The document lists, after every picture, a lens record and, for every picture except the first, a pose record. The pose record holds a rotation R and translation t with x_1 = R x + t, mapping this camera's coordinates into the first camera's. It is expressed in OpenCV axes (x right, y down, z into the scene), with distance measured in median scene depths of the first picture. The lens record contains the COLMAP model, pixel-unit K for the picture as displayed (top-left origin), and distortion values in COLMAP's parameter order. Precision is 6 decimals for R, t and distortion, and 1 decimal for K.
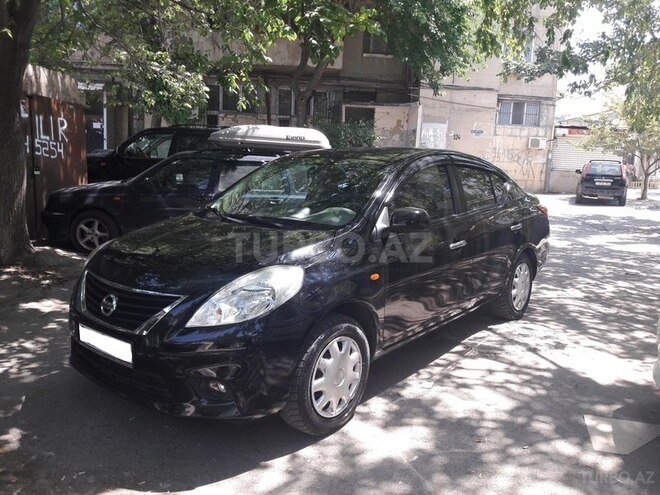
lens RADIAL K [[542.8, 0, 329.8], [0, 542.8, 247.0], [0, 0, 1]] dist [-0.013412, -0.013336]
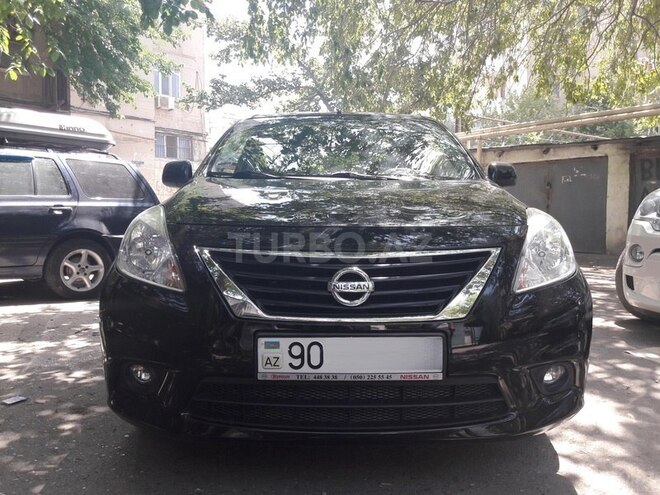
lens RADIAL K [[542.8, 0, 329.6], [0, 542.8, 248.2], [0, 0, 1]] dist [-0.013412, -0.013336]
pose [[0.775808, -0.059703, 0.628138, -0.273699], [0.105284, 0.993806, -0.035576, 0.031014], [-0.622123, 0.093733, 0.777288, 0.206096]]
